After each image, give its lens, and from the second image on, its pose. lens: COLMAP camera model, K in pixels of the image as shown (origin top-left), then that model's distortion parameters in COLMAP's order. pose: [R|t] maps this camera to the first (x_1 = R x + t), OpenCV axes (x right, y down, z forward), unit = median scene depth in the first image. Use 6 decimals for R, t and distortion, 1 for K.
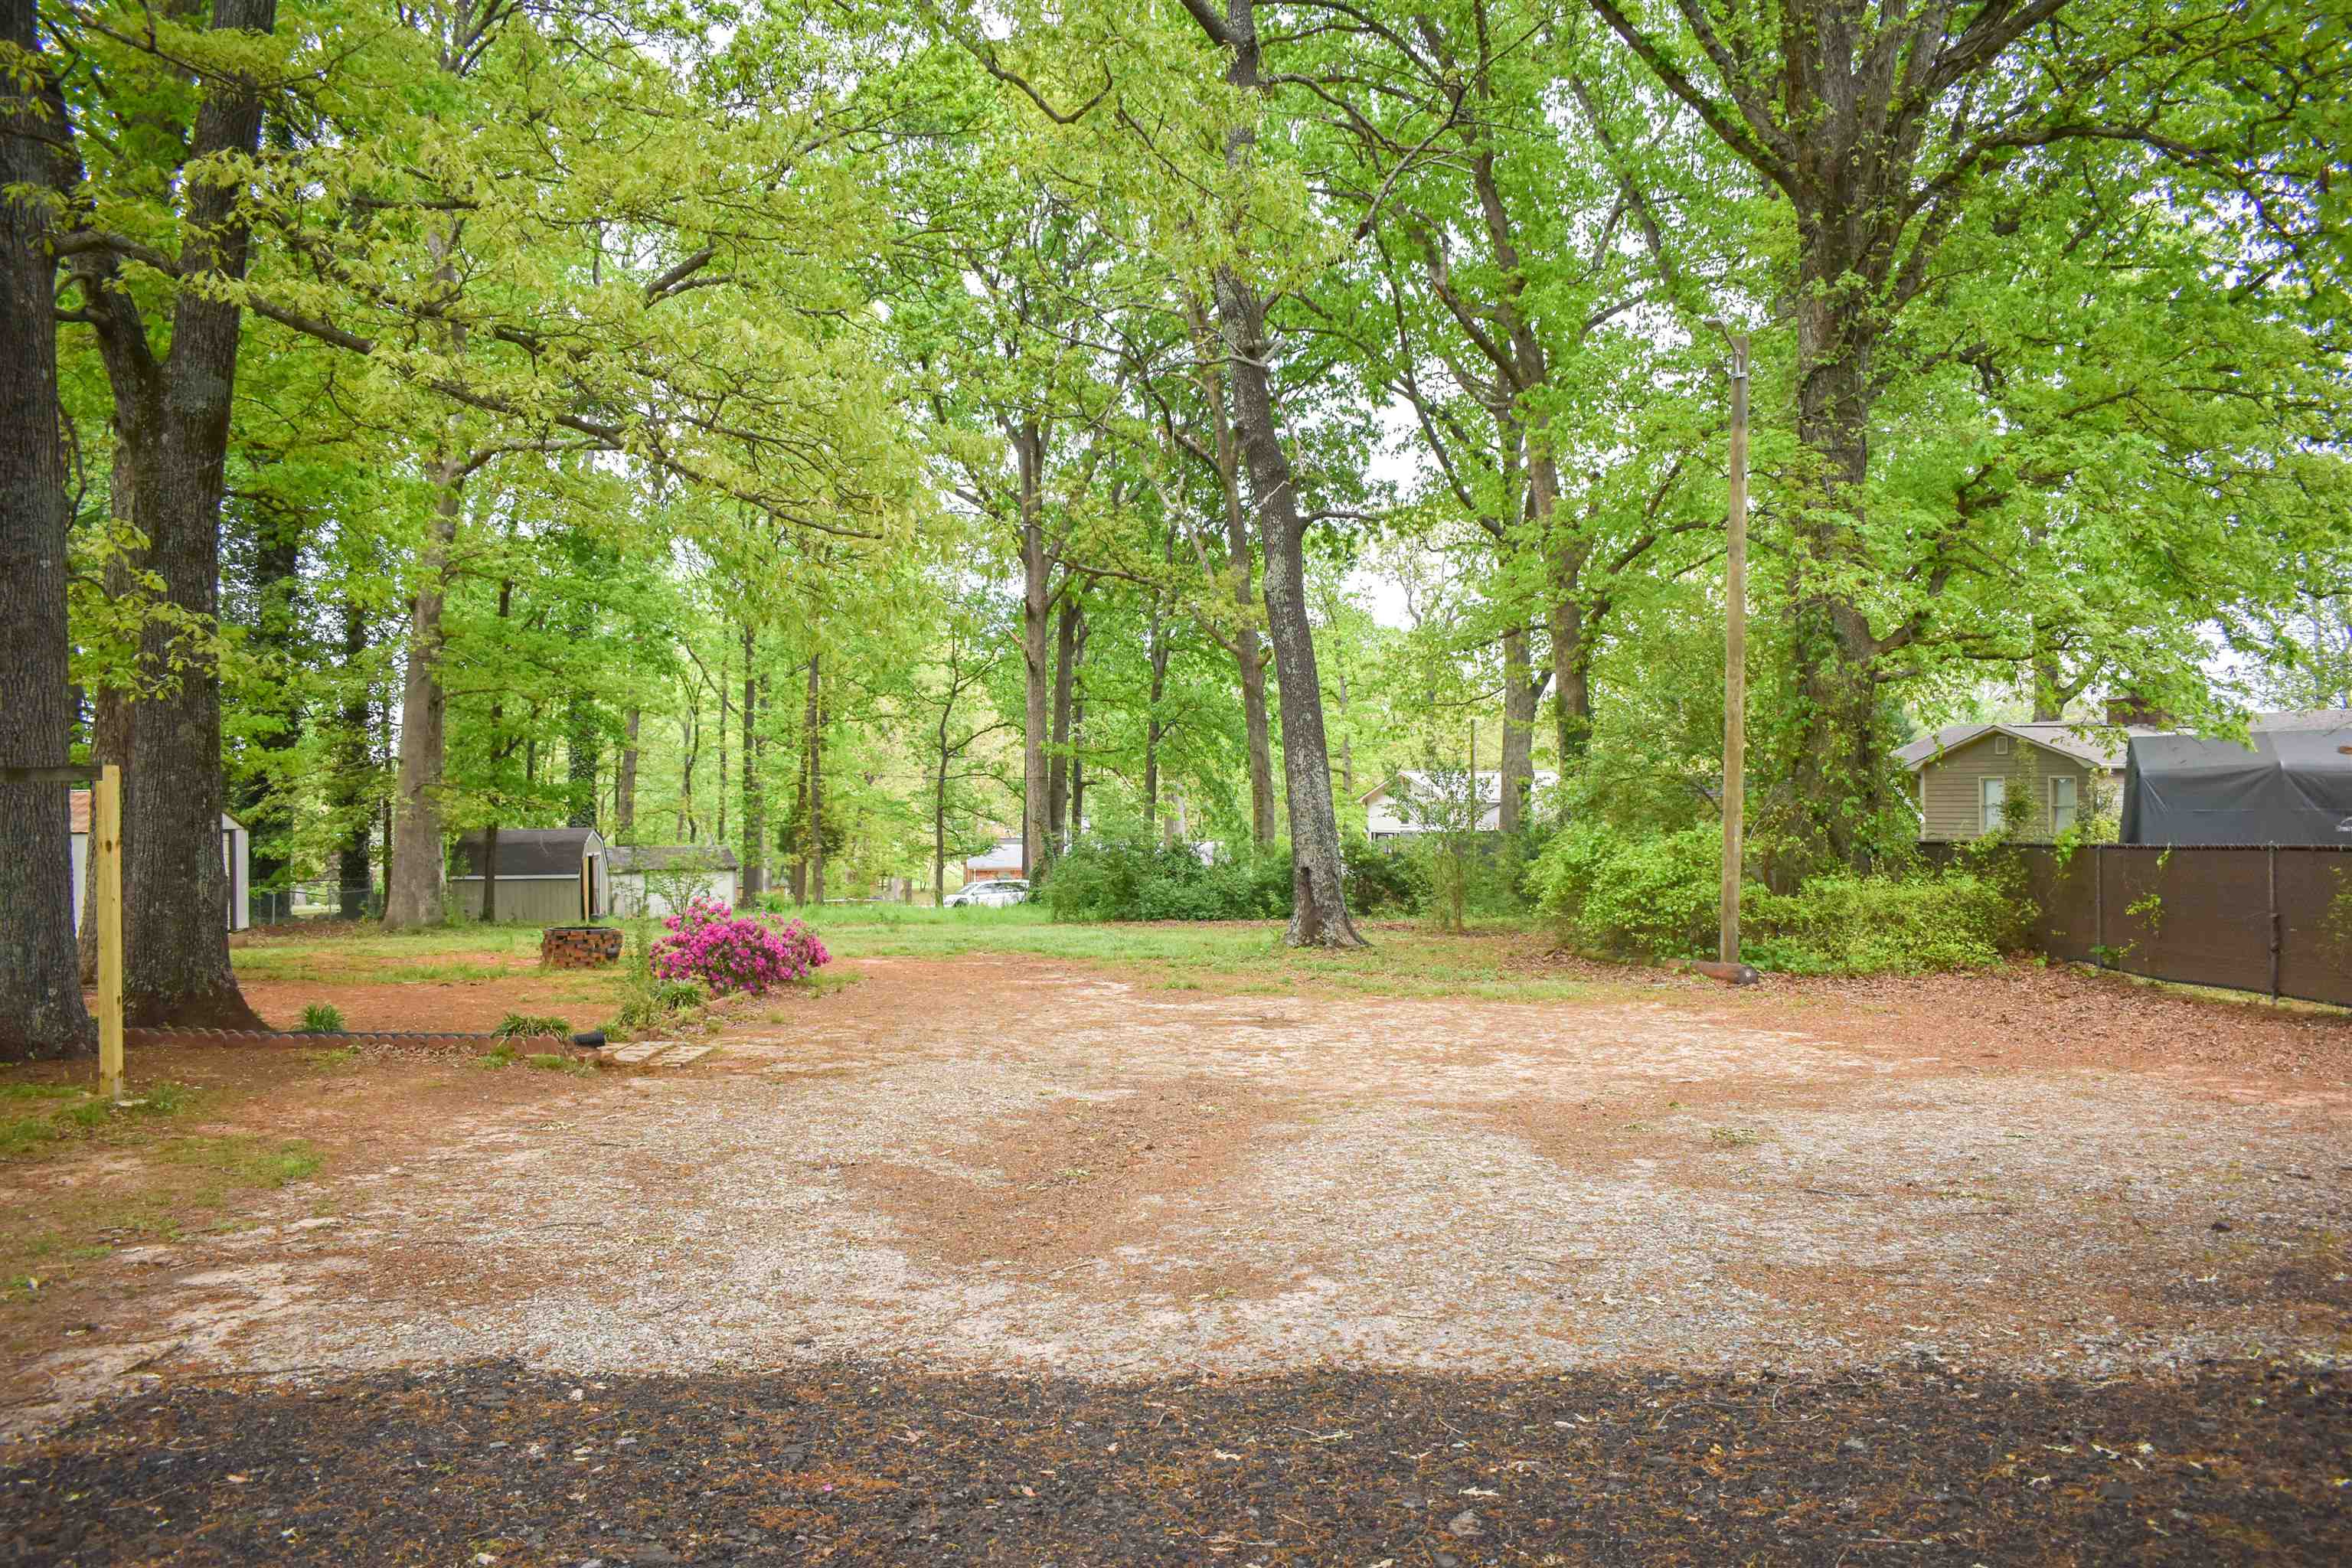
lens RADIAL K [[1807.2, 0, 1176.0], [0, 1807.2, 784.0], [0, 0, 1]] dist [-0.006143, 0.000007]
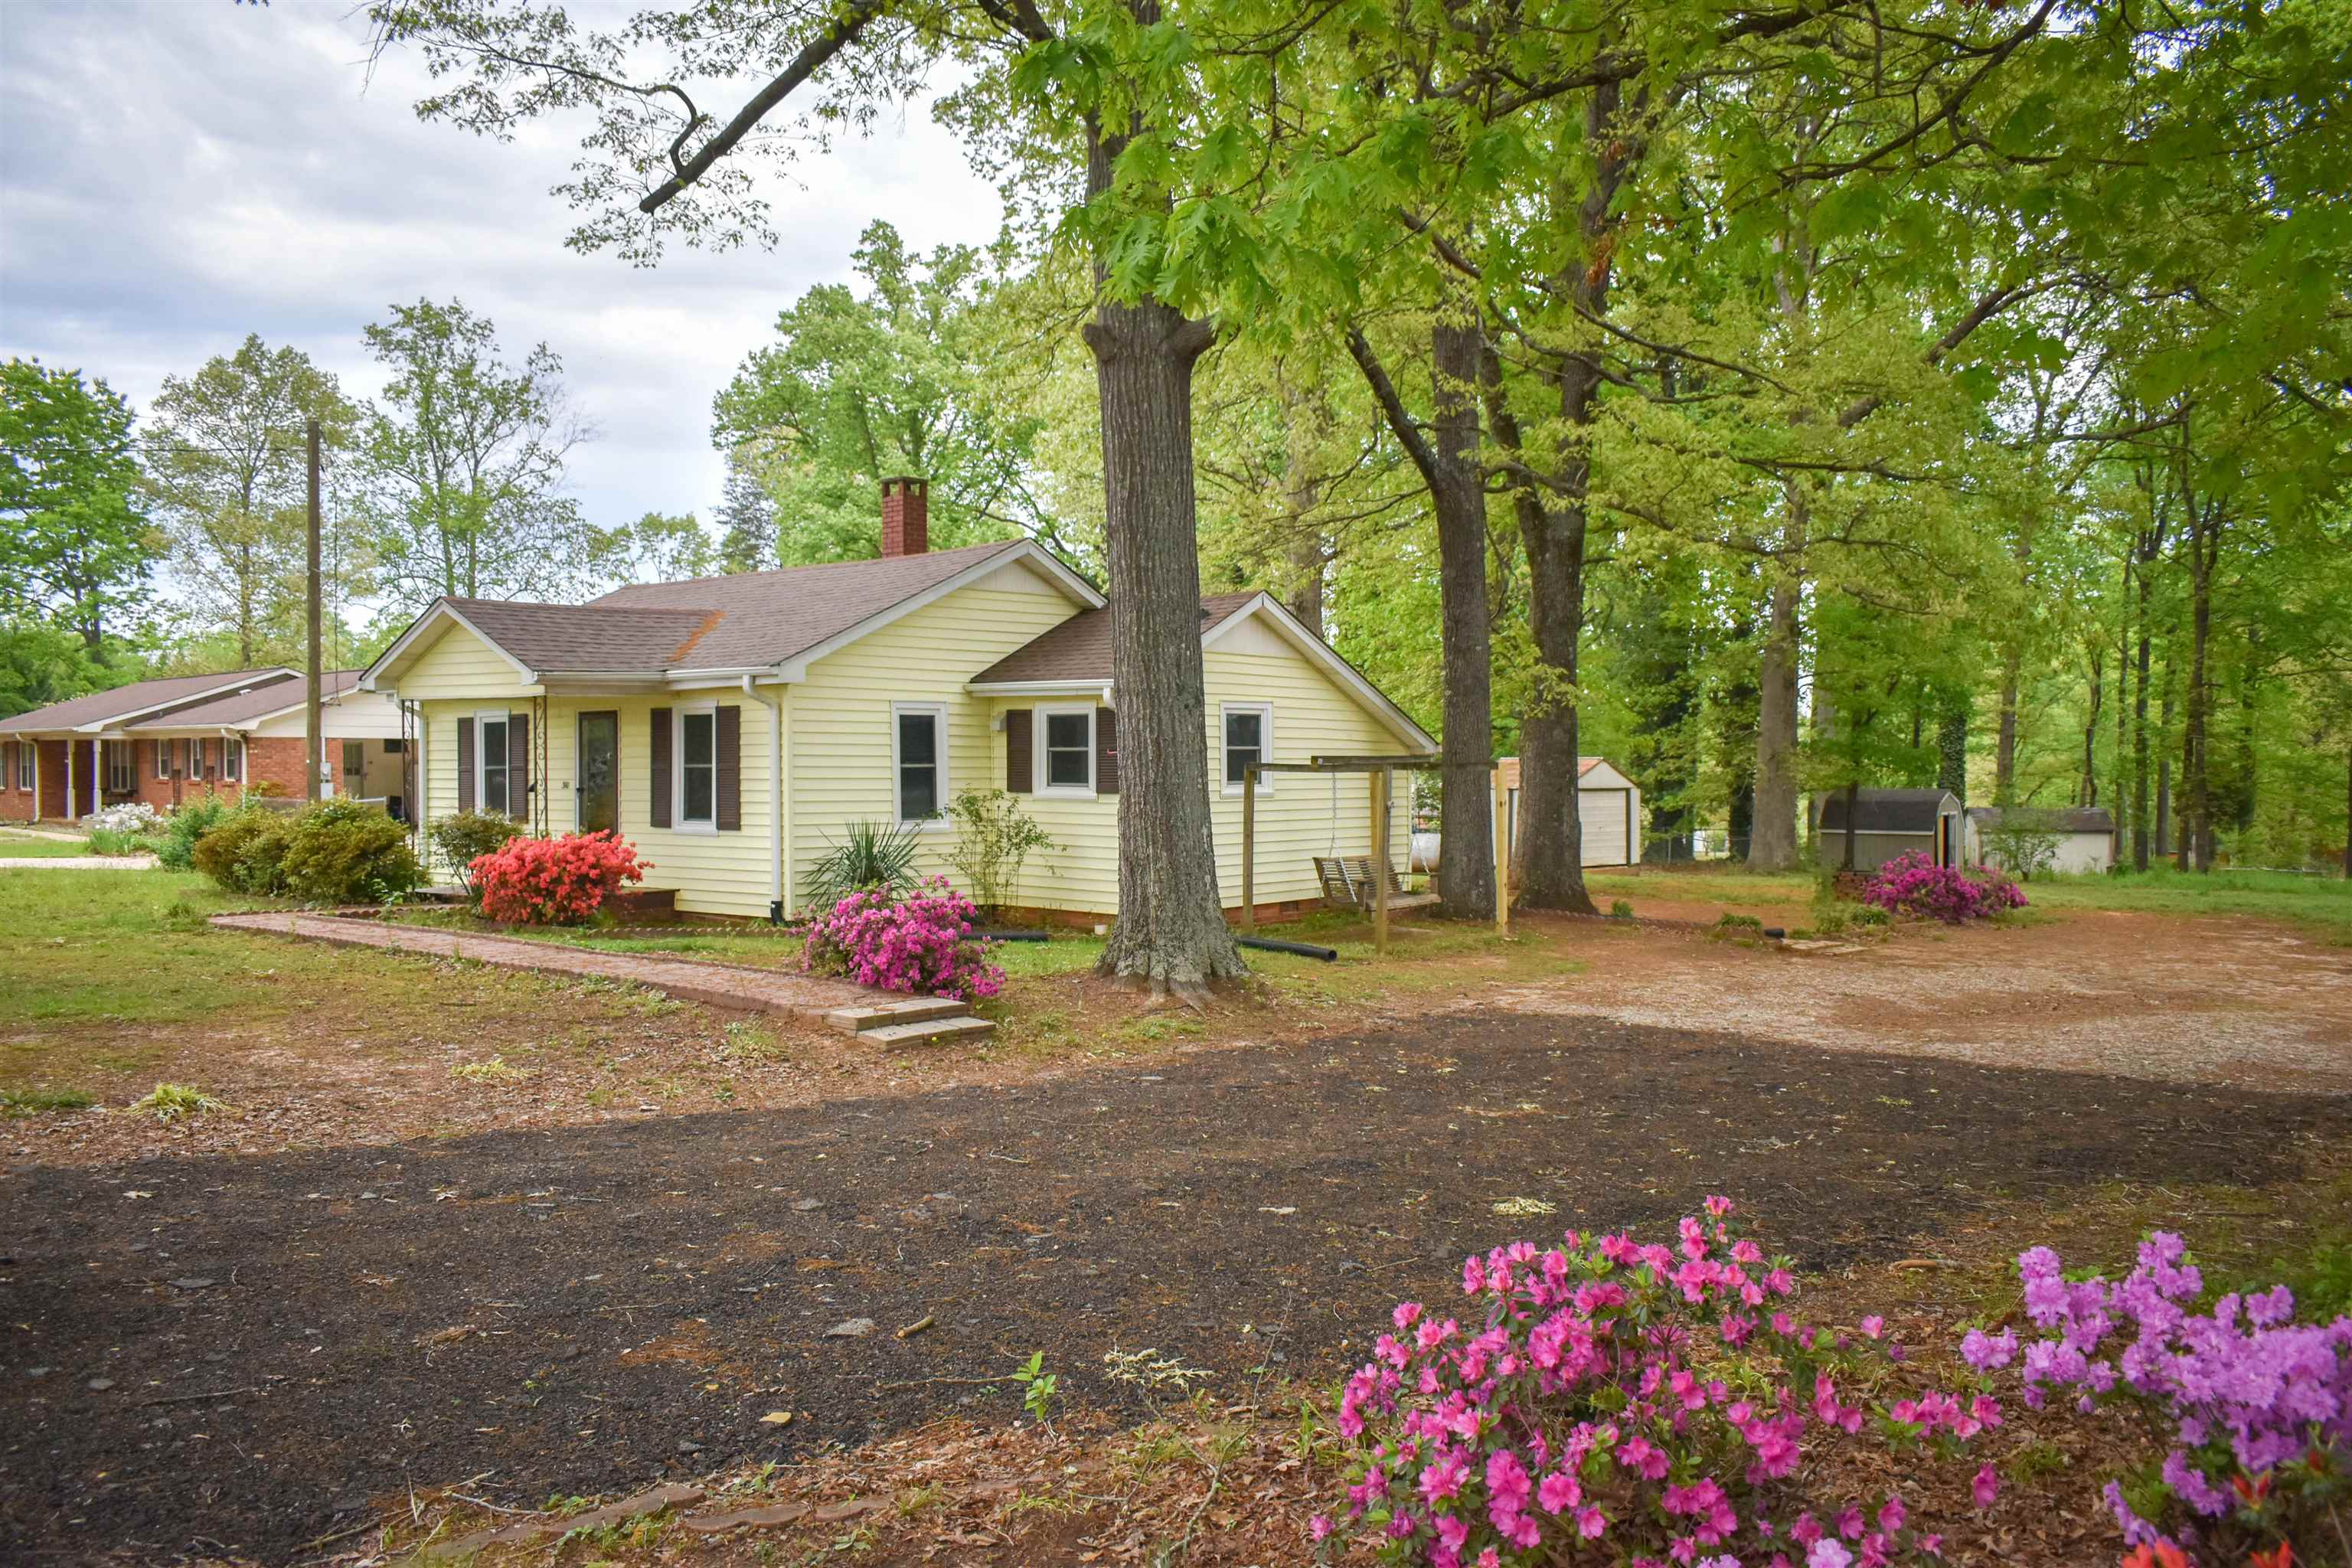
lens RADIAL K [[1807.2, 0, 1176.0], [0, 1807.2, 784.0], [0, 0, 1]] dist [-0.006143, 0.000007]
pose [[0.726453, 0.017466, -0.686994, 0.262993], [-0.000041, 0.999678, 0.025373, -0.019732], [0.687216, -0.018404, 0.726220, -0.349566]]
